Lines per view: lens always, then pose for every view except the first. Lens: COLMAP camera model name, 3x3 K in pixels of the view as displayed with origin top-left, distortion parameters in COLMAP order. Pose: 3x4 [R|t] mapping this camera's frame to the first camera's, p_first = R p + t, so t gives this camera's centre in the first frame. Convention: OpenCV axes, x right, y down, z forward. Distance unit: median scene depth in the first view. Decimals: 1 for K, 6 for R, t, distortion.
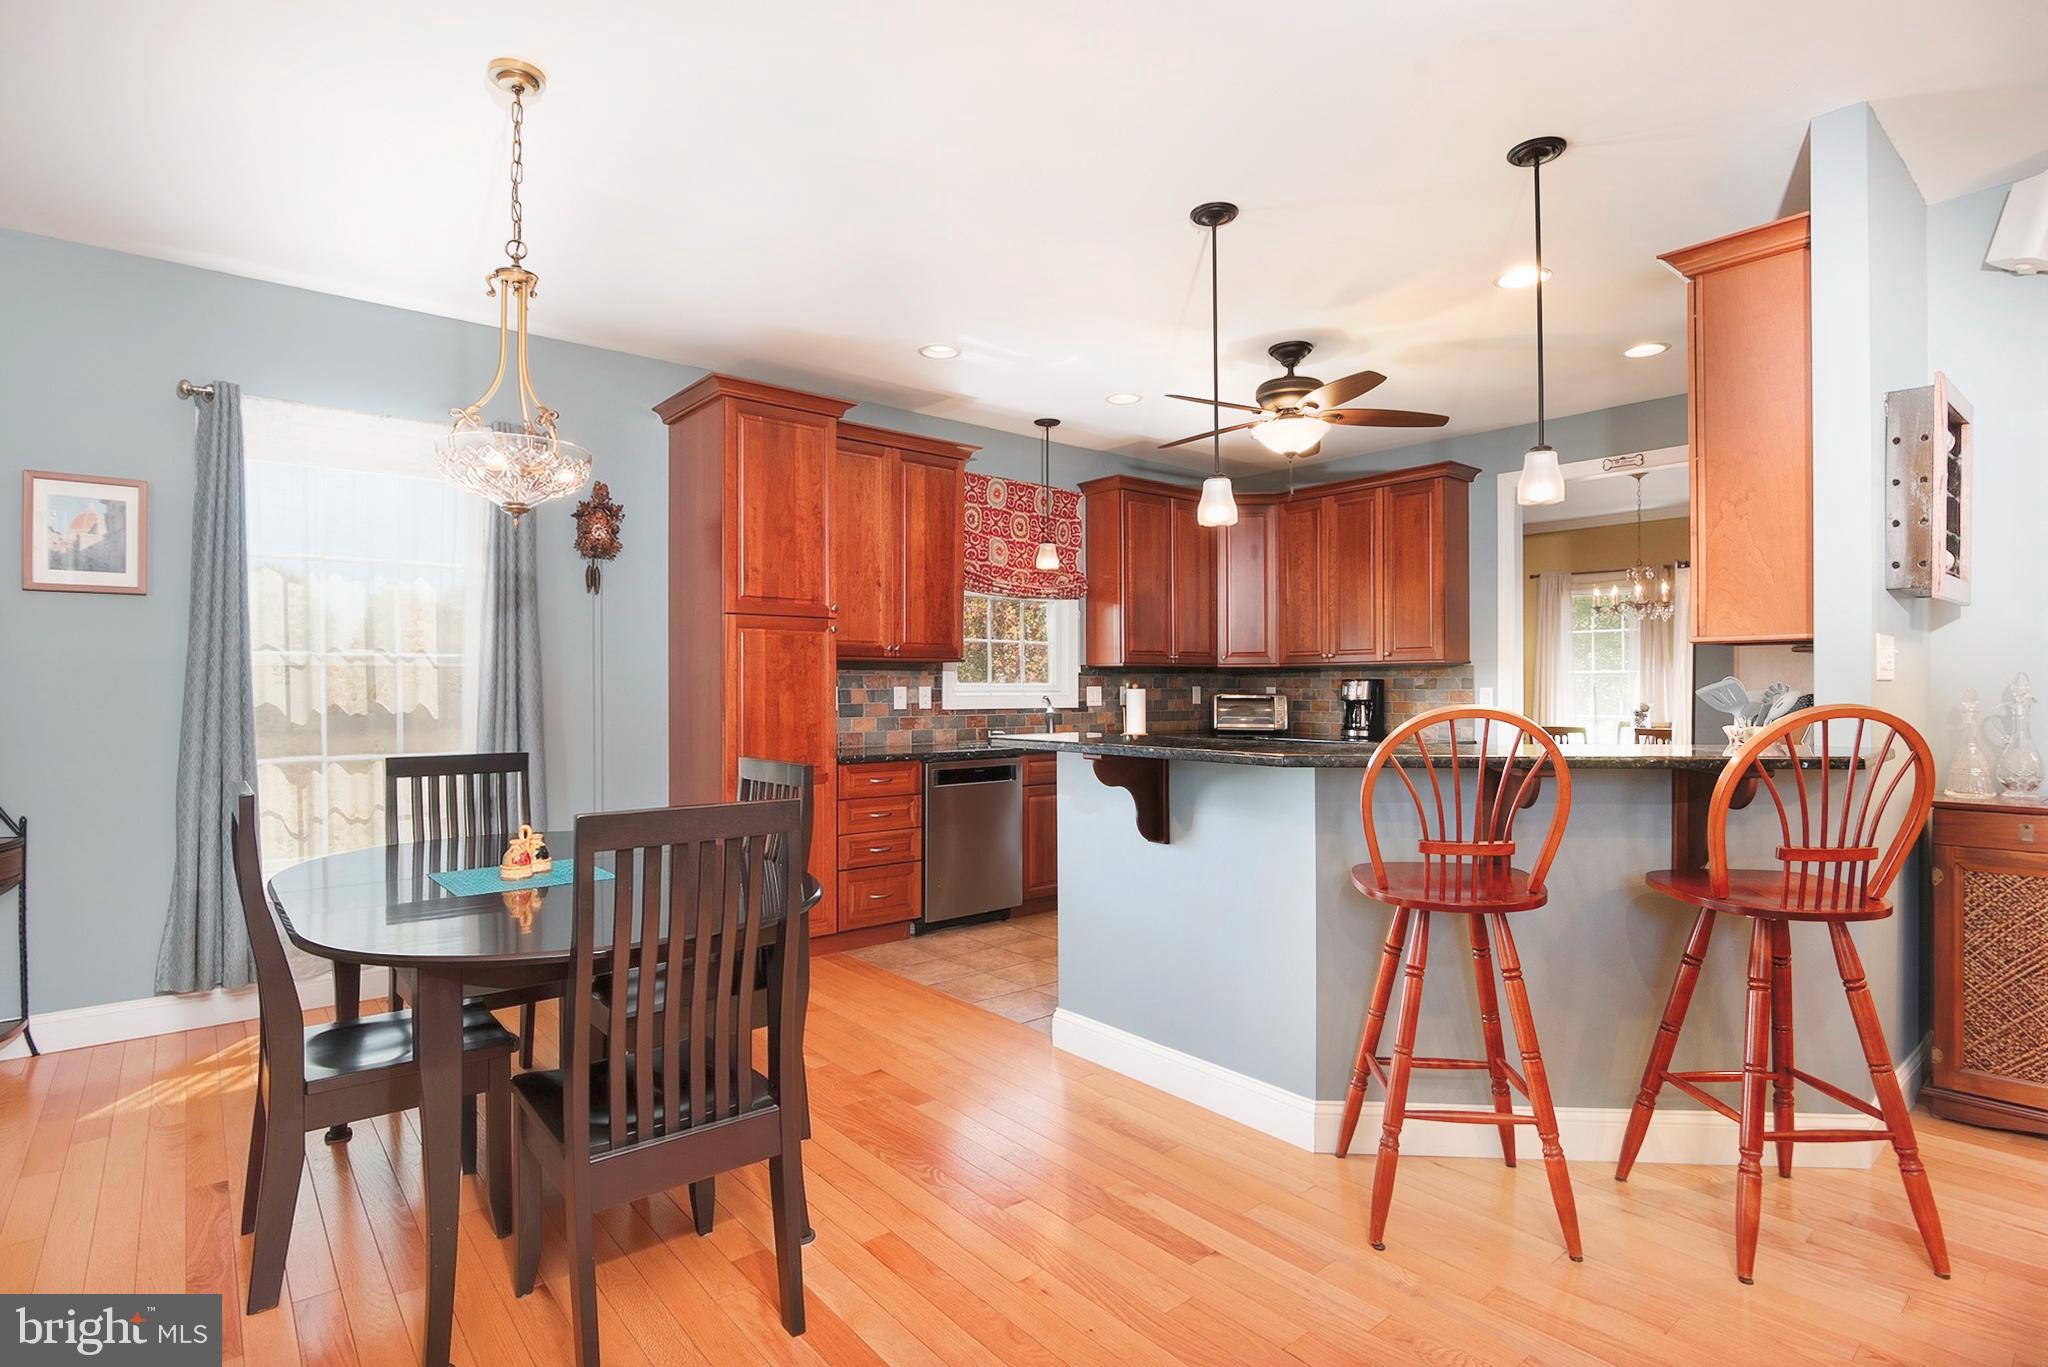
lens RADIAL K [[987.3, 0, 972.8], [0, 987.3, 694.7], [0, 0, 1]] dist [-0.015129, -0.000401]
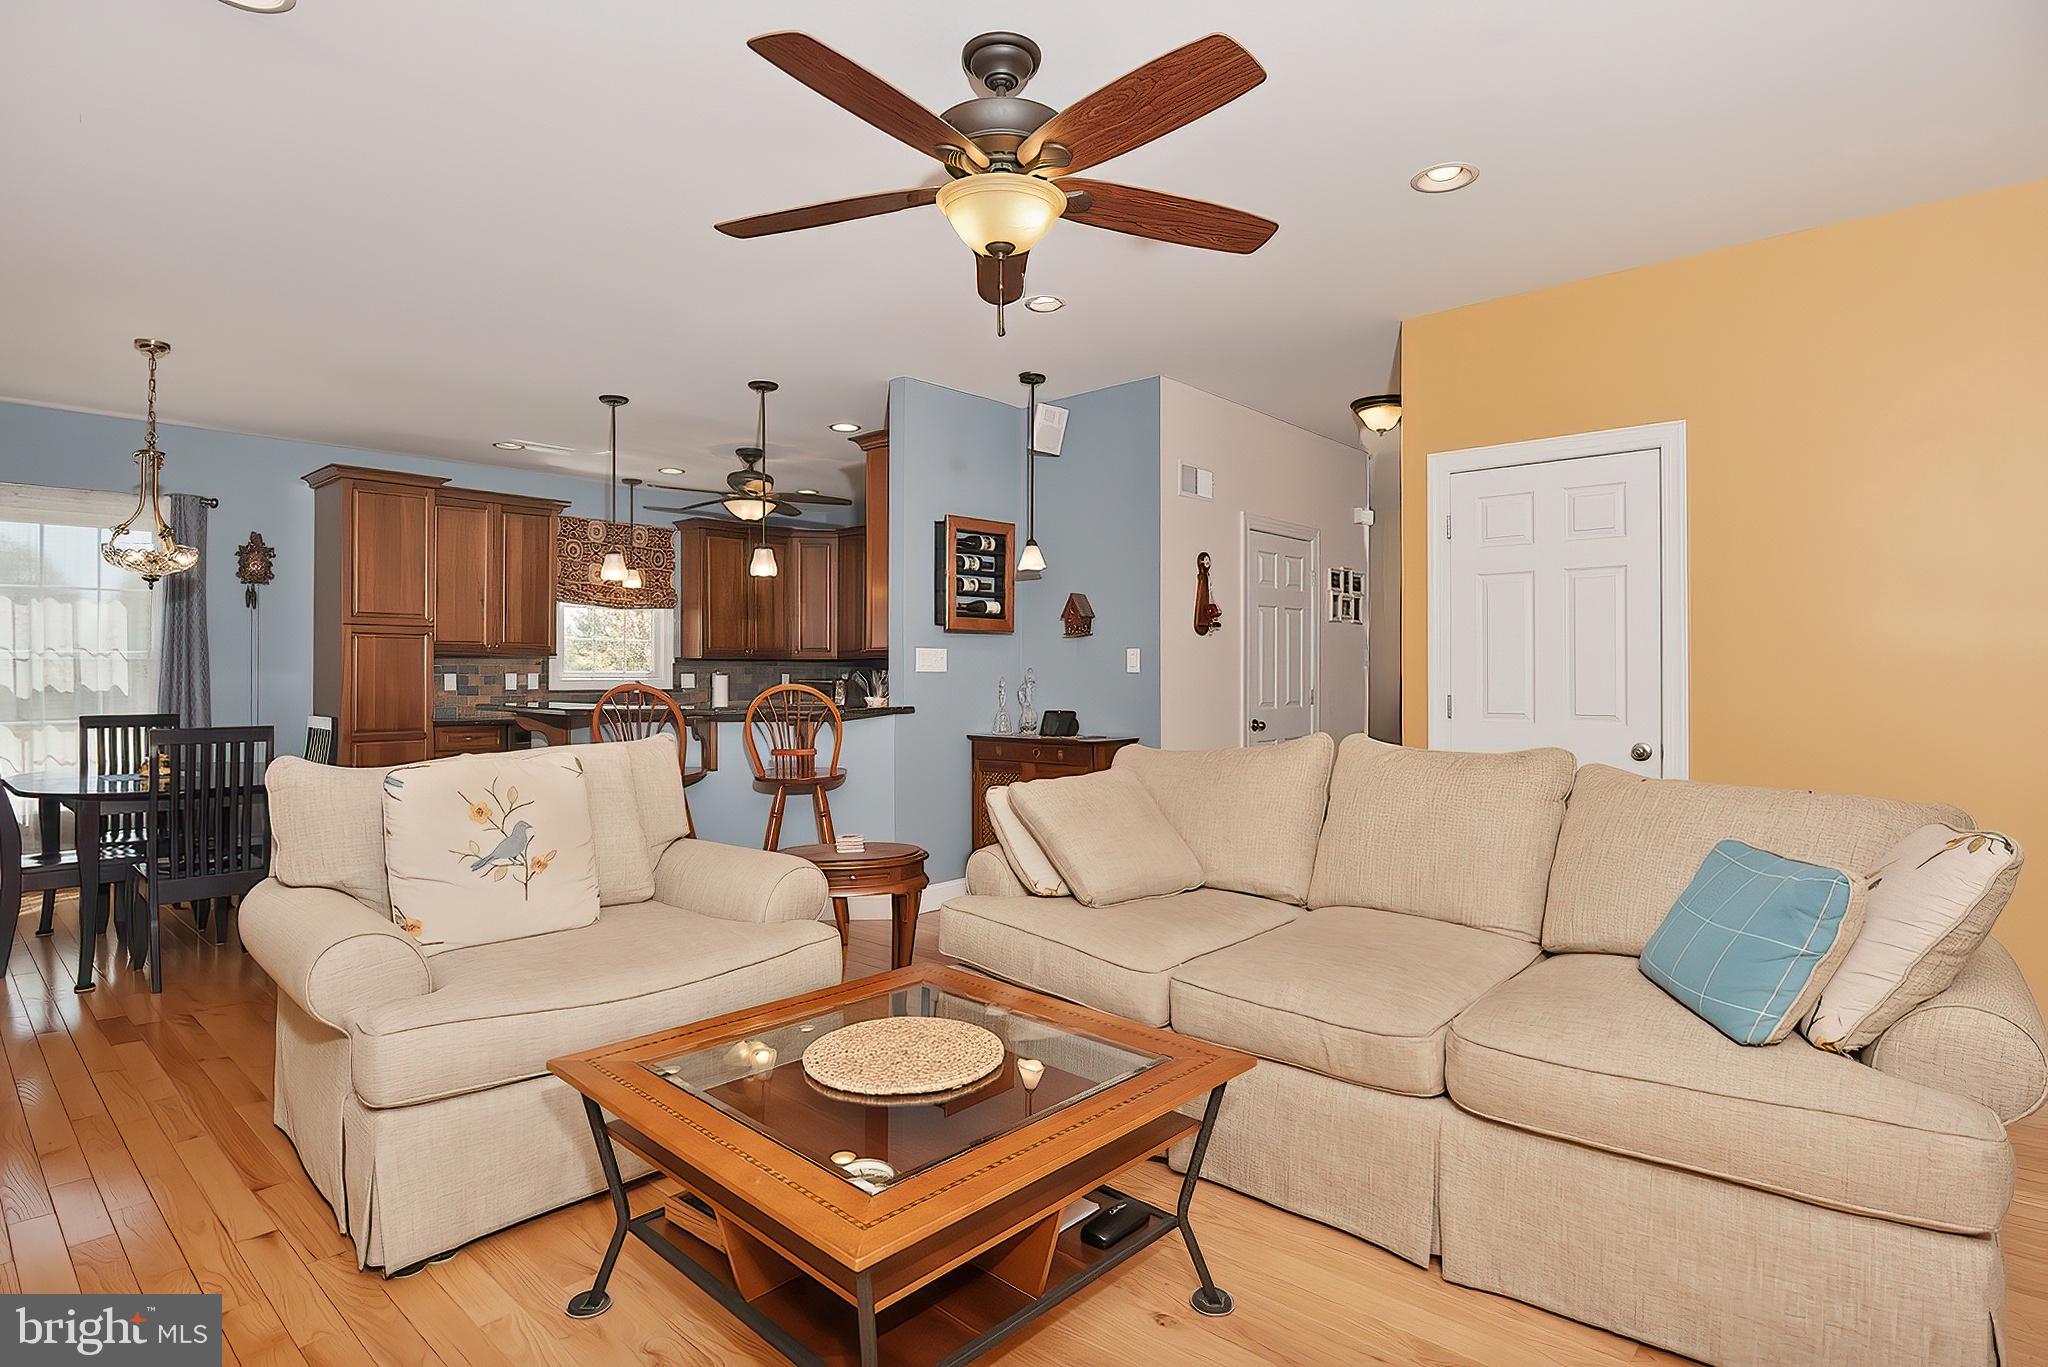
lens RADIAL K [[1064.1, 0, 1014.1], [0, 1064.1, 672.5], [0, 0, 1]] dist [-0.018958, -0.000674]
pose [[0.988902, 0.002224, 0.148550, 0.484873], [-0.001153, 0.999973, -0.007301, 0.000929], [-0.148562, 0.007048, 0.988878, -0.681683]]
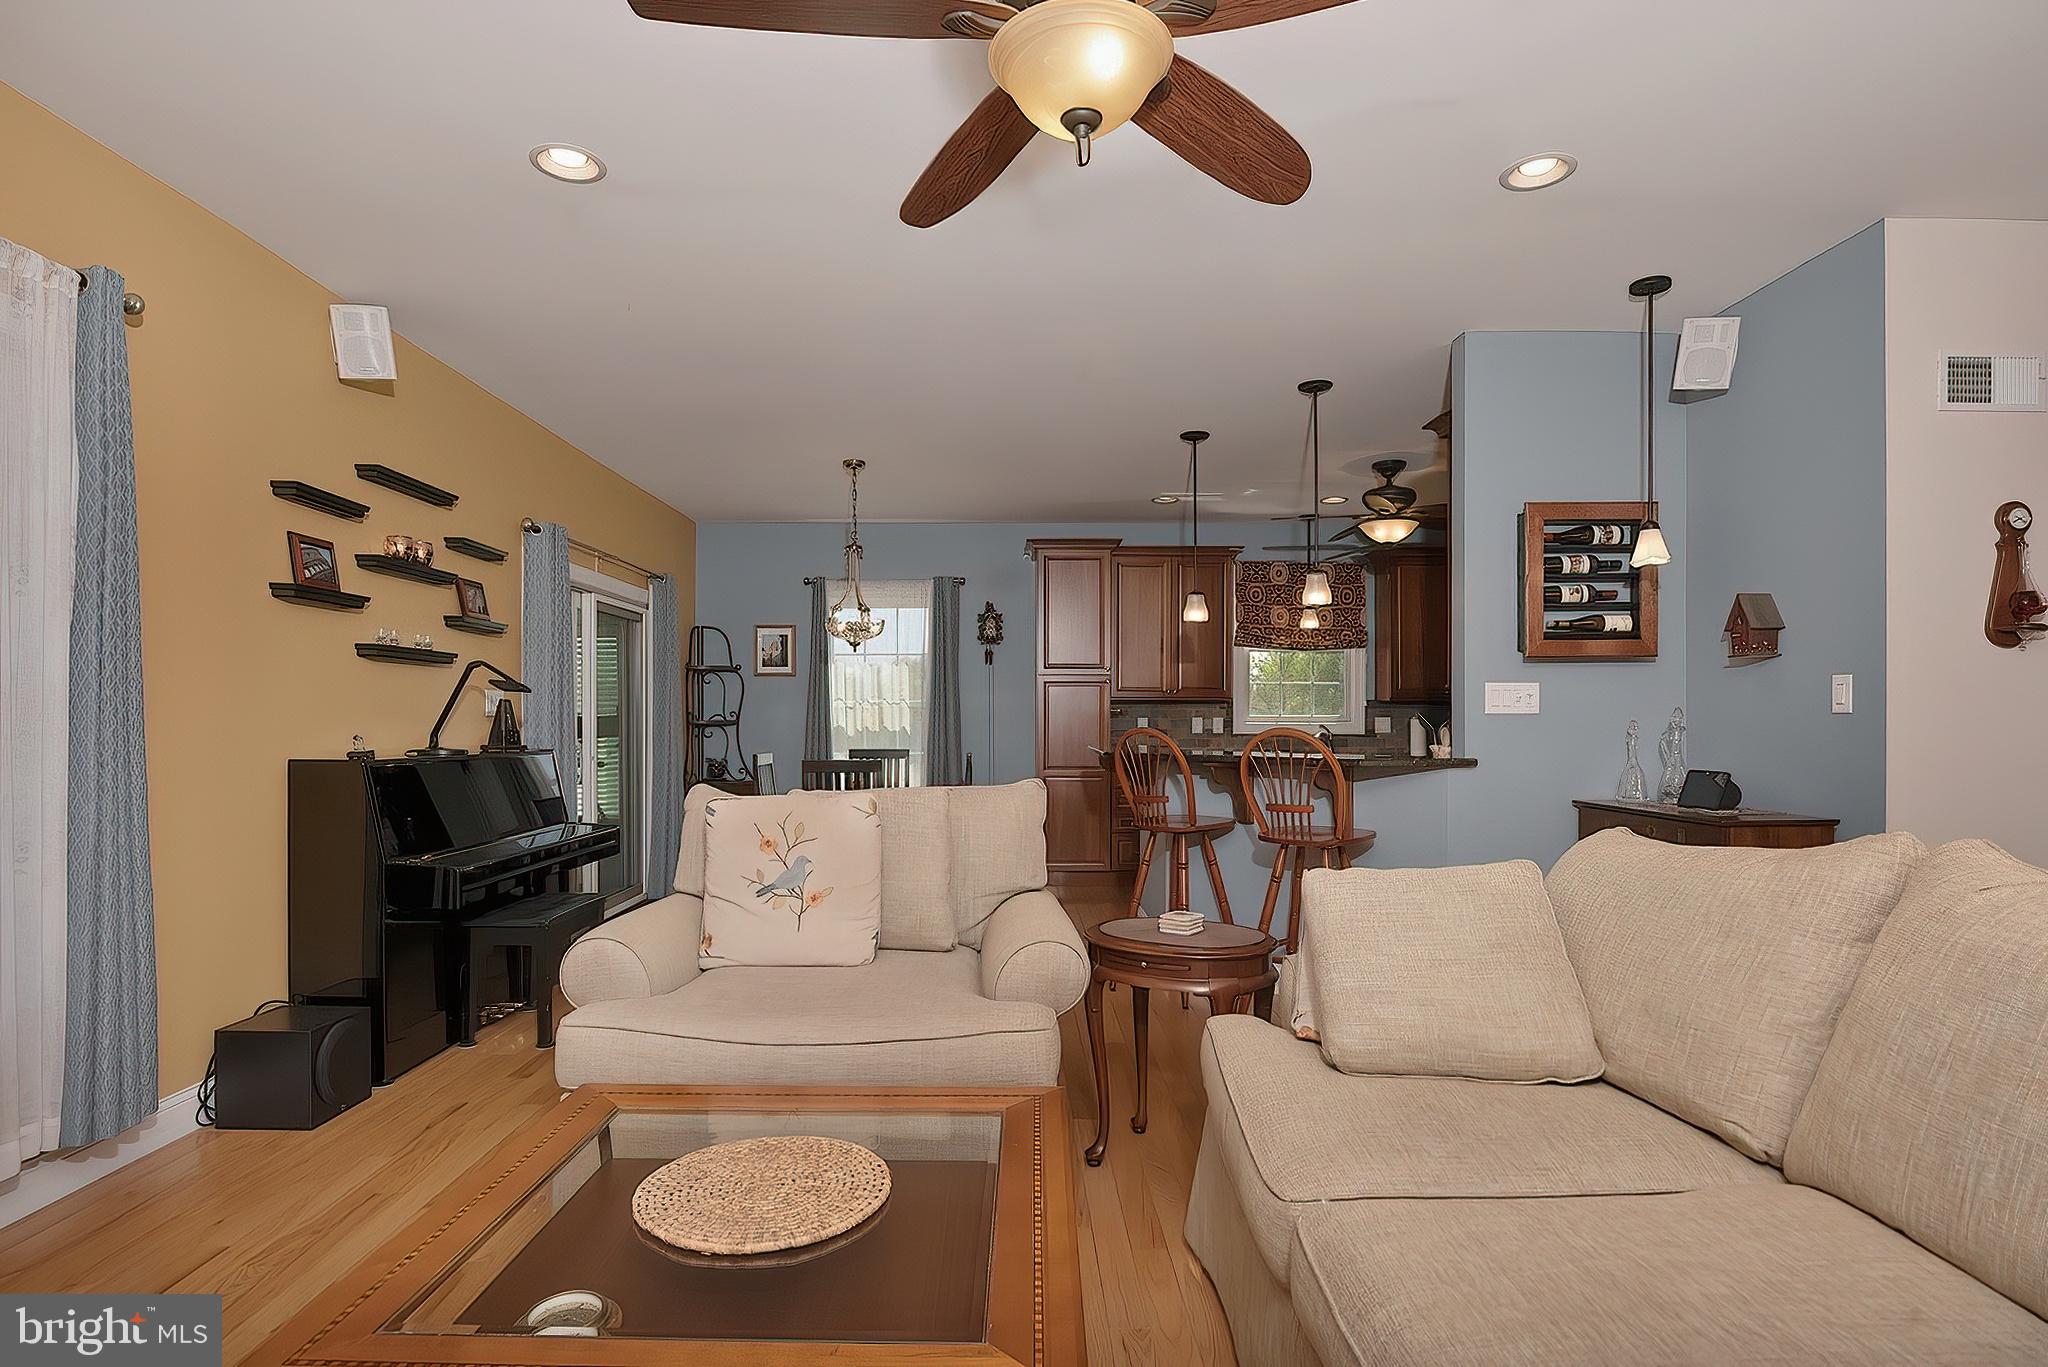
lens RADIAL K [[1054.9, 0, 1028.7], [0, 1054.9, 721.7], [0, 0, 1]] dist [-0.004738, -0.001067]
pose [[0.779848, 0.002504, -0.625963, 0.842574], [-0.004173, 0.999991, -0.001199, 0.001092], [0.625954, 0.003547, 0.779852, -0.420769]]
